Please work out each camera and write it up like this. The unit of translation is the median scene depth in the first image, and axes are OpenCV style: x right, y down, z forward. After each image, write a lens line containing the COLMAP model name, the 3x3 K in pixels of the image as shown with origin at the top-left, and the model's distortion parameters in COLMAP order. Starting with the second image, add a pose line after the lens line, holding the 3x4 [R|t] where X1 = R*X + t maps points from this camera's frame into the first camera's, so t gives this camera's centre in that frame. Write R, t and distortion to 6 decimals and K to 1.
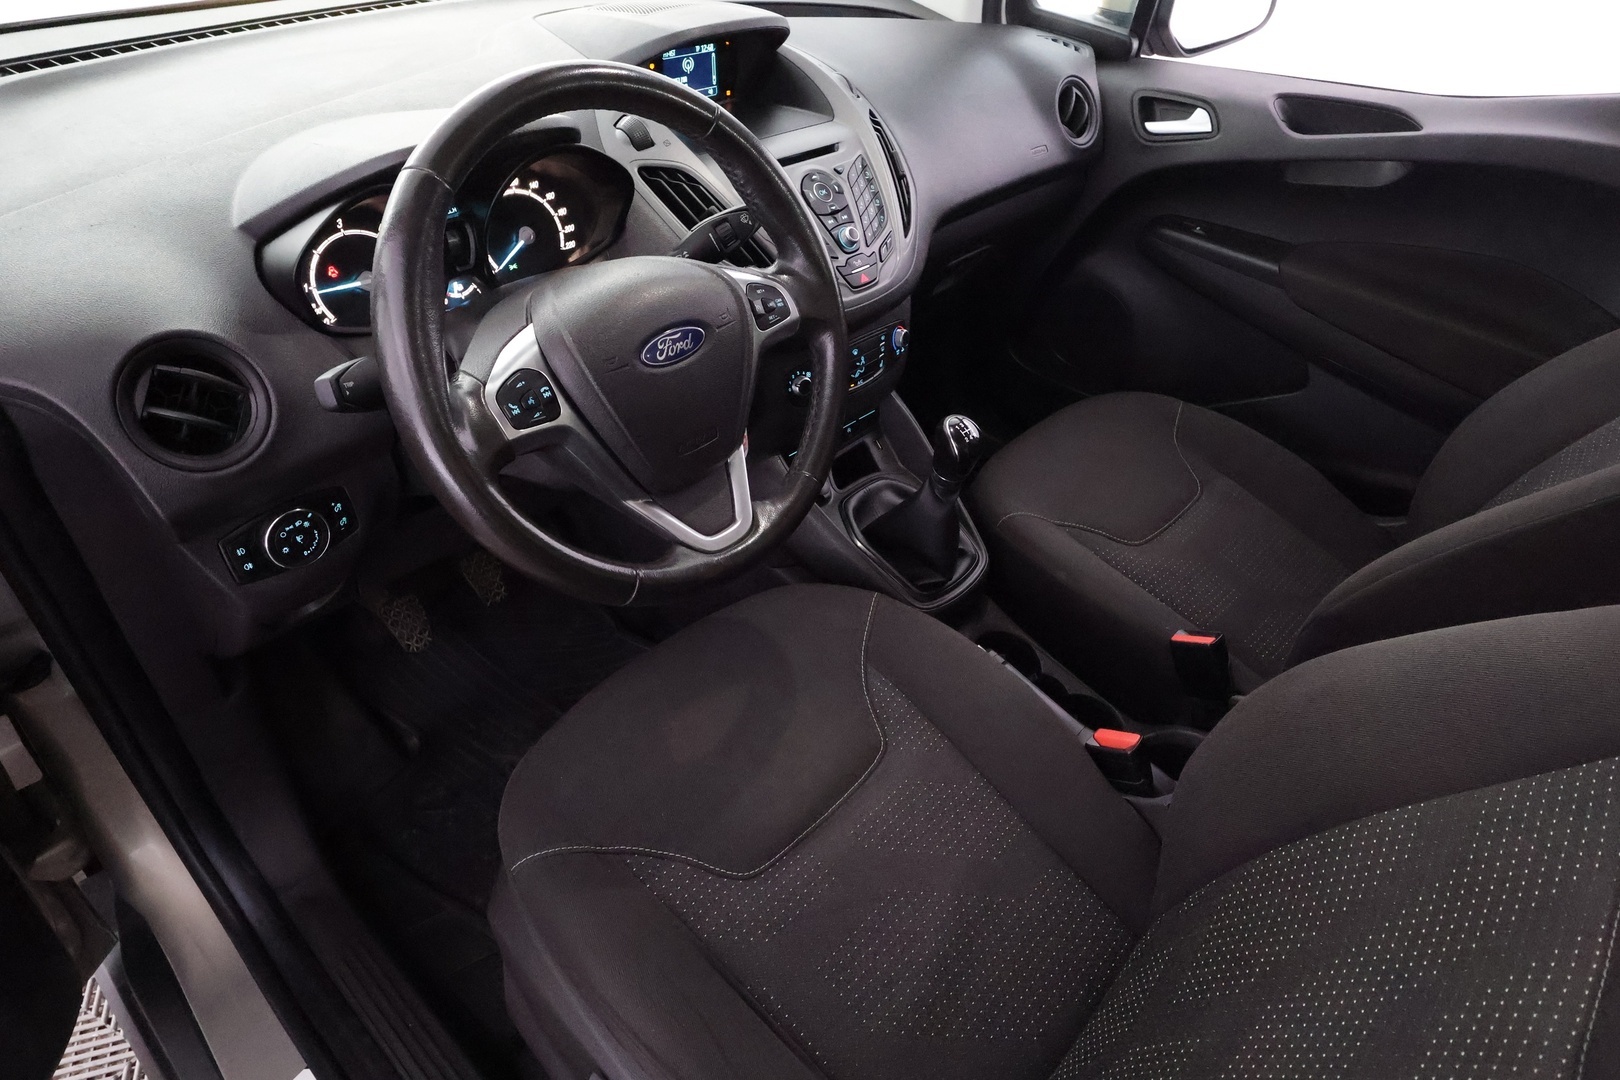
lens RADIAL K [[1038.9, 0, 810.0], [0, 1038.9, 540.0], [0, 0, 1]] dist [0.000942, 0.000073]
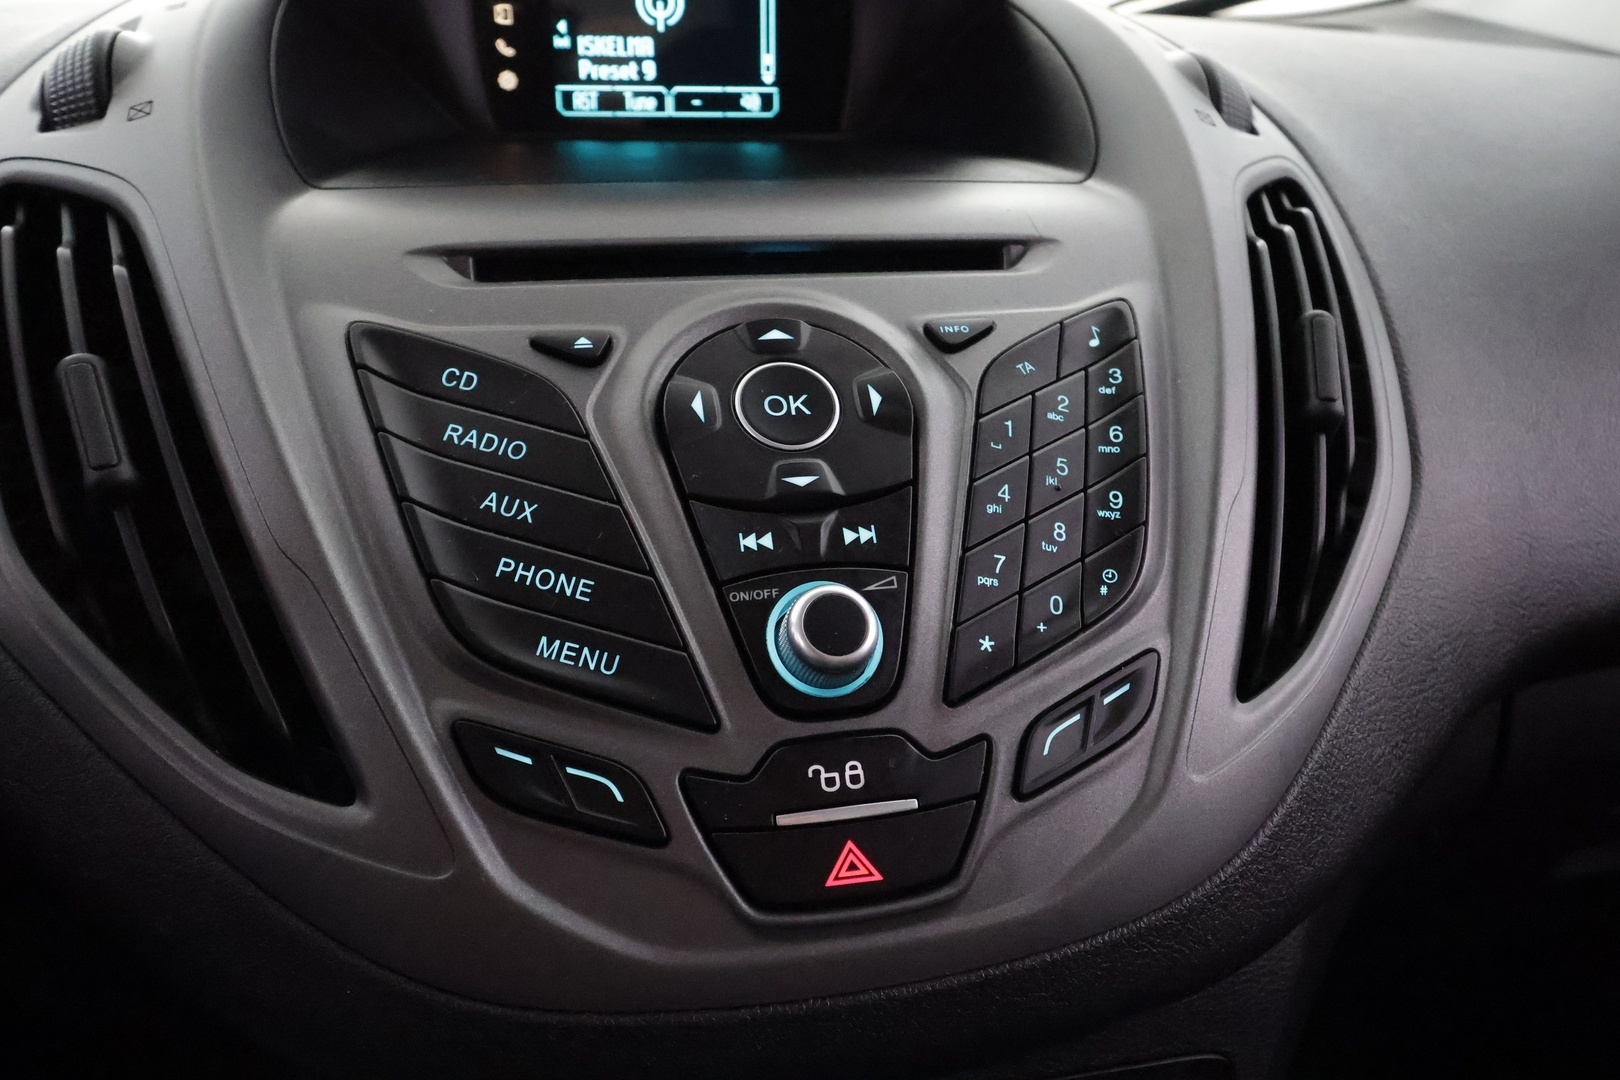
lens RADIAL K [[1197.3, 0, 810.0], [0, 1197.3, 540.0], [0, 0, 1]] dist [0.008768, 0.003086]
pose [[0.830208, 0.177316, -0.528501, 0.139437], [-0.315528, 0.931048, -0.183281, -0.252170], [0.459561, 0.318919, 0.828911, 0.767010]]
